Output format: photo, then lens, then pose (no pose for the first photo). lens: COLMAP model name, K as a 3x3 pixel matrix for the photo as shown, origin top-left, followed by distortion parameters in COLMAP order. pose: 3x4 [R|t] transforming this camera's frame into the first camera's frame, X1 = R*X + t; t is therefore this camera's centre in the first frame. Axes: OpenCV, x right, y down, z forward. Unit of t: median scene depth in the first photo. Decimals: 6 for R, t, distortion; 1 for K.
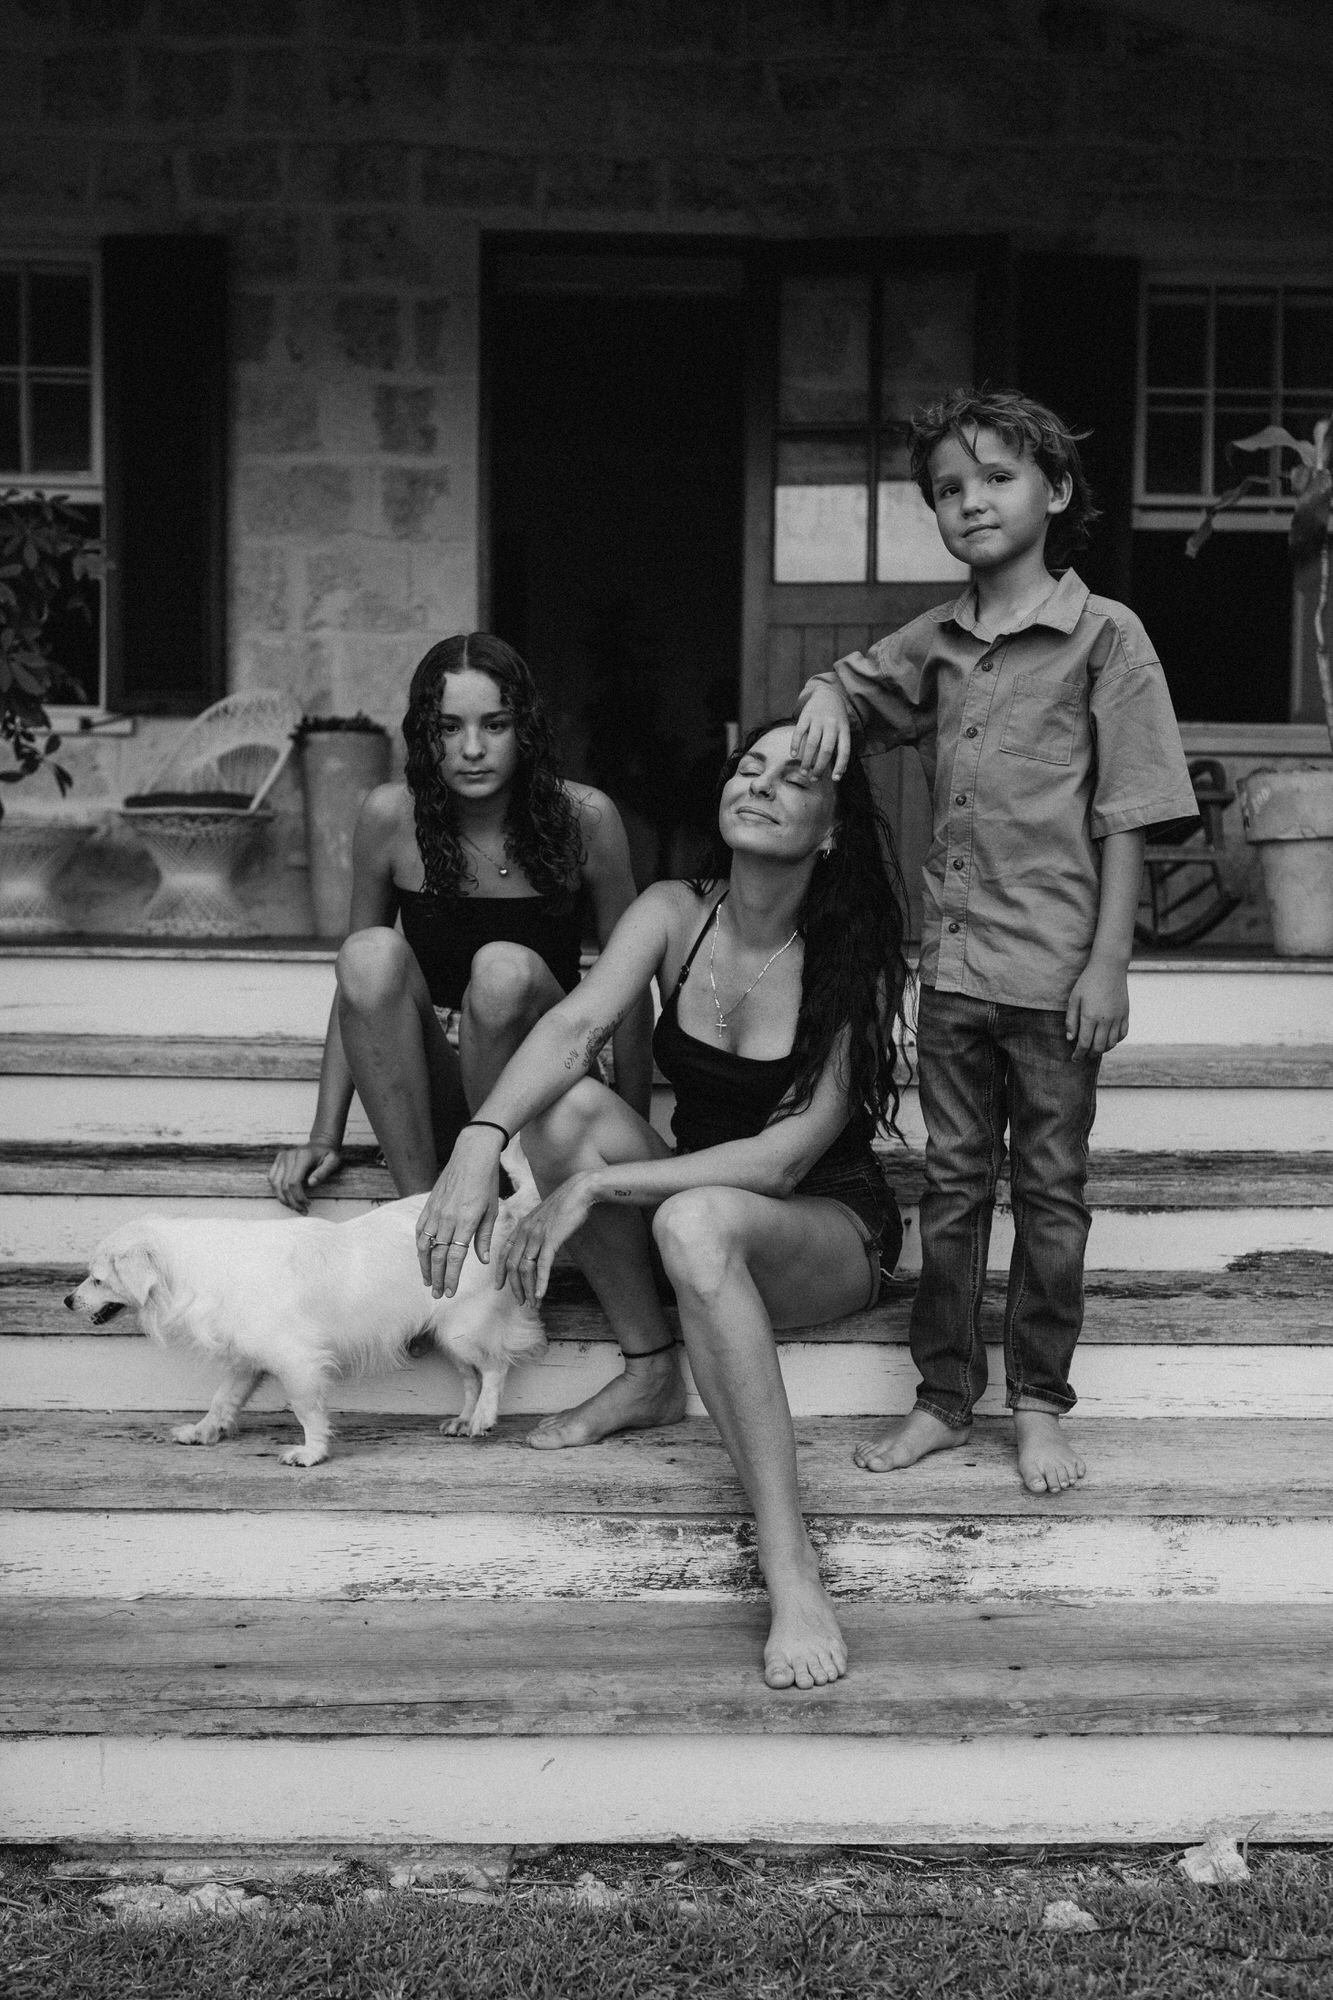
lens RADIAL K [[1895.3, 0, 672.9], [0, 1895.3, 998.1], [0, 0, 1]] dist [-0.005480, 0.000000]
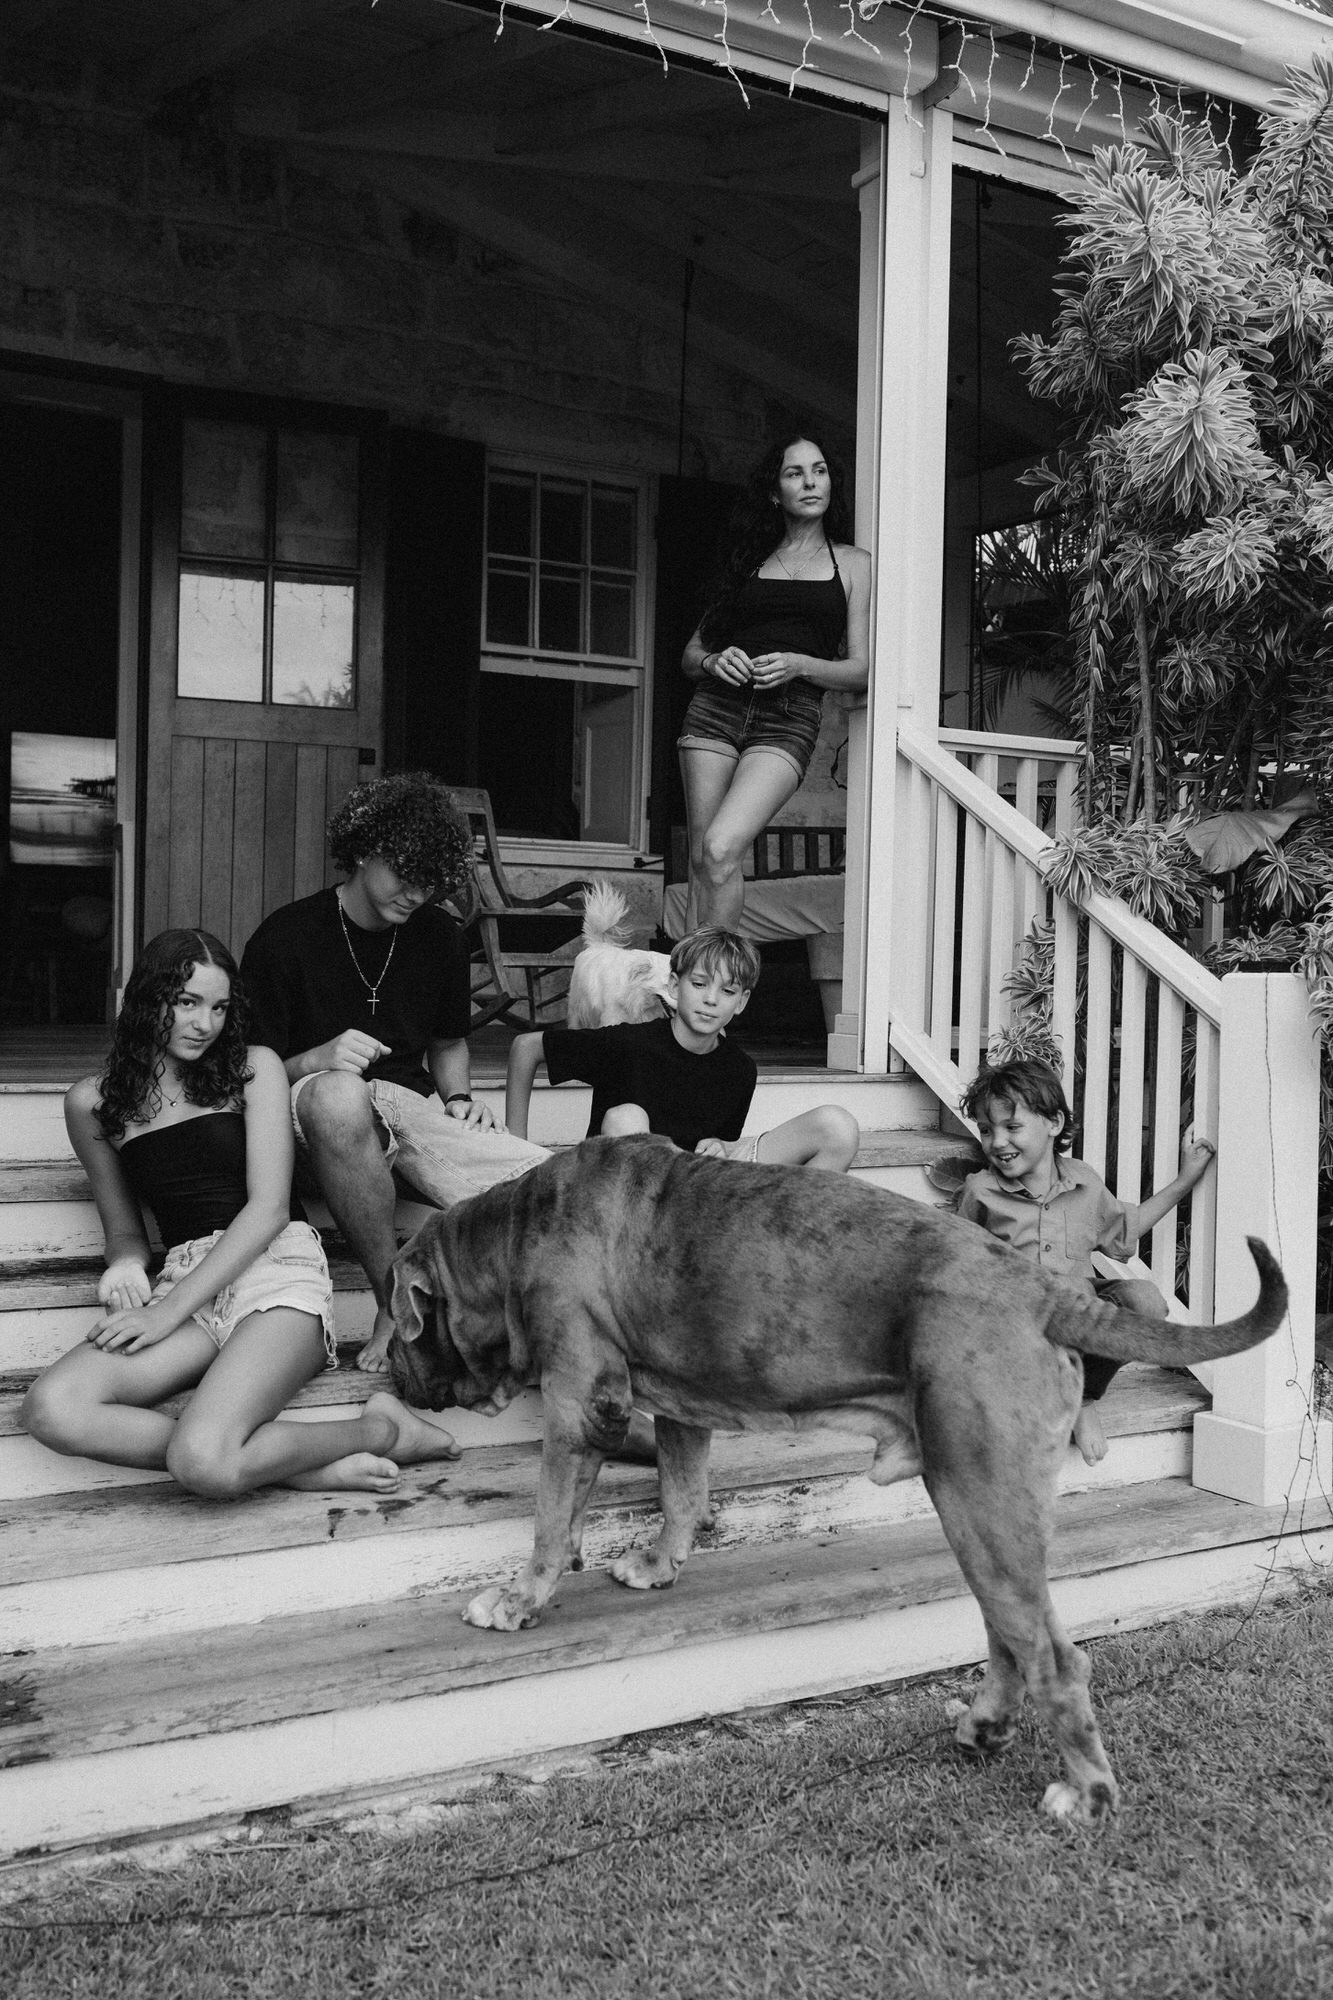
lens RADIAL K [[1895.3, 0, 669.1], [0, 1895.3, 996.4], [0, 0, 1]] dist [-0.005480, 0.000000]
pose [[0.882345, 0.000101, 0.470604, -0.631634], [0.008973, 0.999815, -0.017038, -0.079434], [-0.470518, 0.019256, 0.882180, -0.263485]]
